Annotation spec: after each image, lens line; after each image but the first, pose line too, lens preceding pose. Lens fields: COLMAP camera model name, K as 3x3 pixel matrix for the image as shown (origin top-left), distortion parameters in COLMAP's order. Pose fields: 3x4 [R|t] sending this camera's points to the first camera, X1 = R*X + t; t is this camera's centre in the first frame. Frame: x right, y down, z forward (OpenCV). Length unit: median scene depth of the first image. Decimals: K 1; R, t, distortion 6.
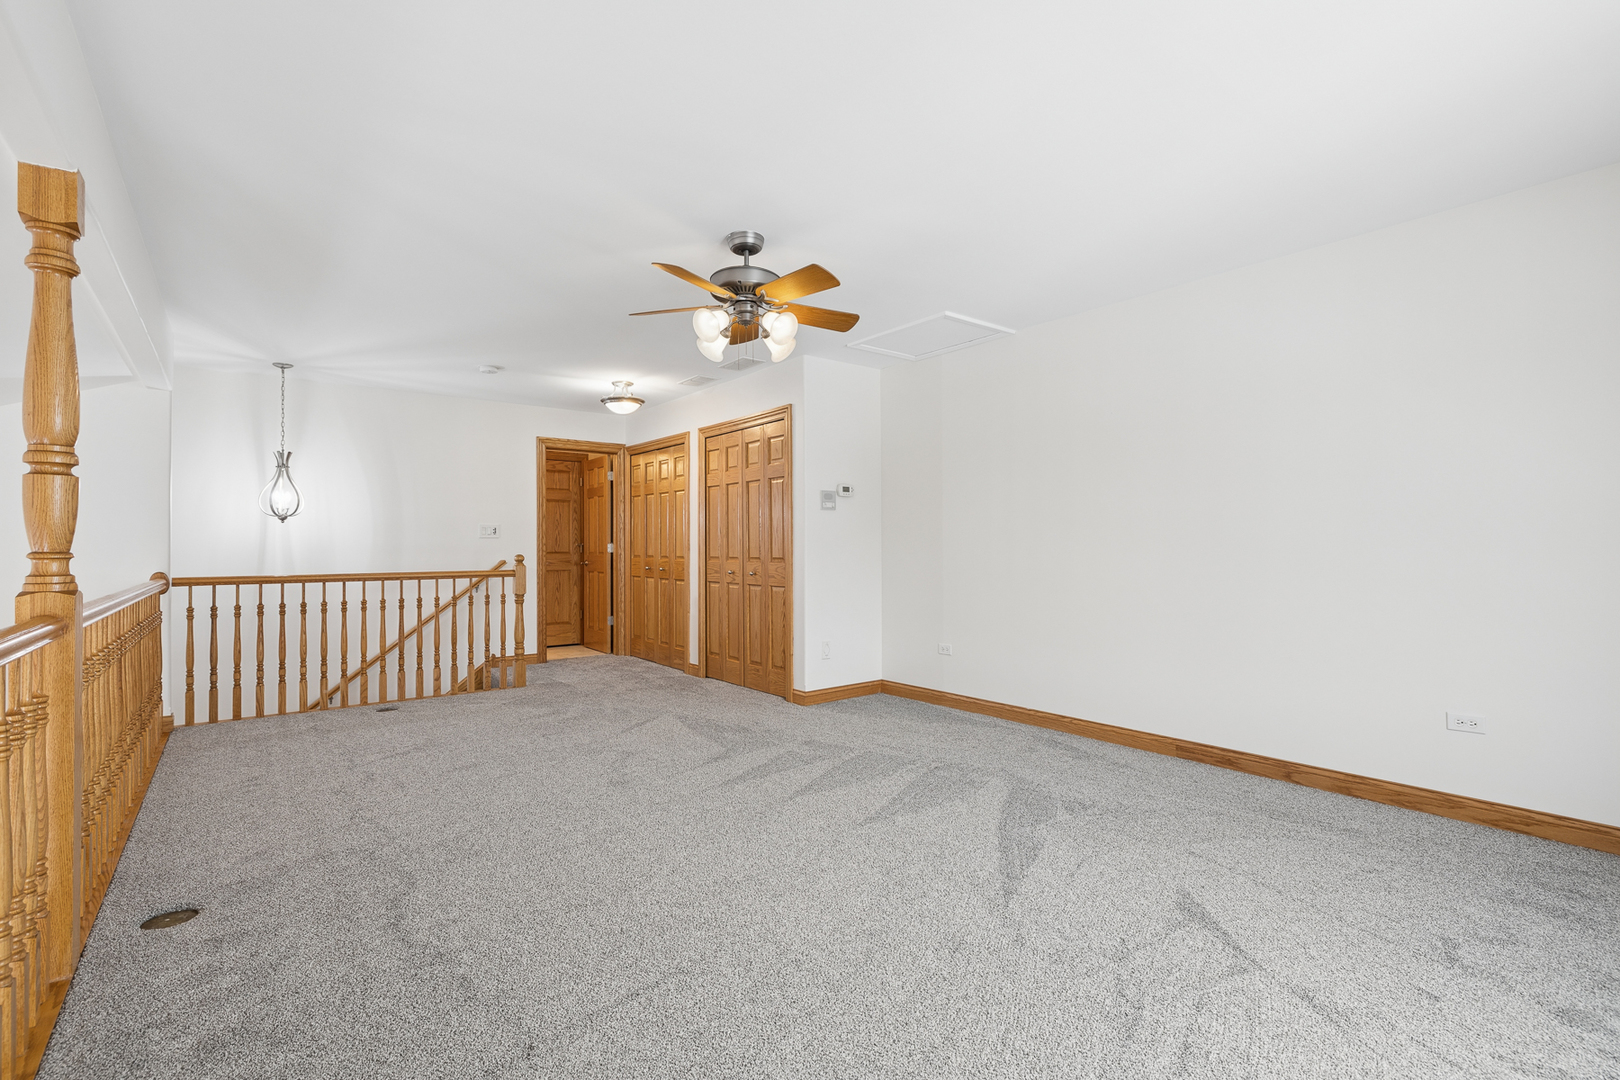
lens RADIAL K [[720.6, 0, 817.7], [0, 720.6, 543.7], [0, 0, 1]] dist [-0.004019, -0.000333]
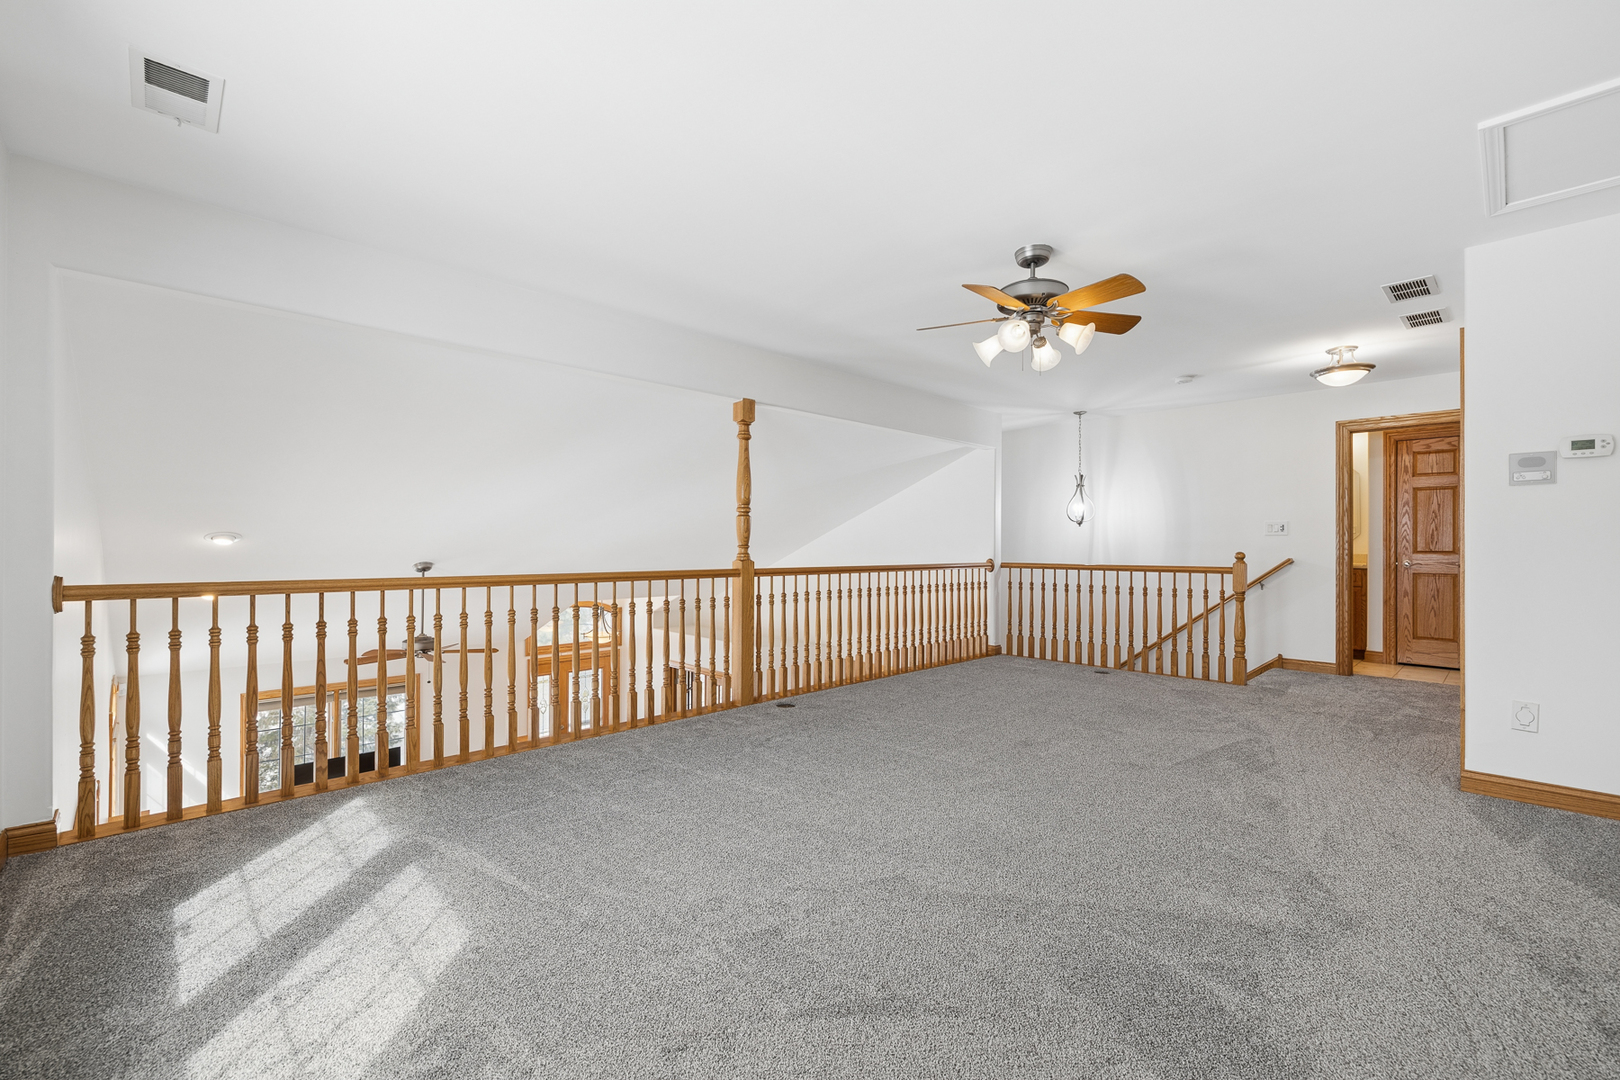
lens RADIAL K [[693.6, 0, 815.6], [0, 693.6, 541.7], [0, 0, 1]] dist [-0.012980, -0.000038]
pose [[0.102324, -0.000009, -0.994751, 0.479828], [0.002661, 0.999996, 0.000265, -0.000715], [0.994748, -0.002675, 0.102324, 0.317354]]
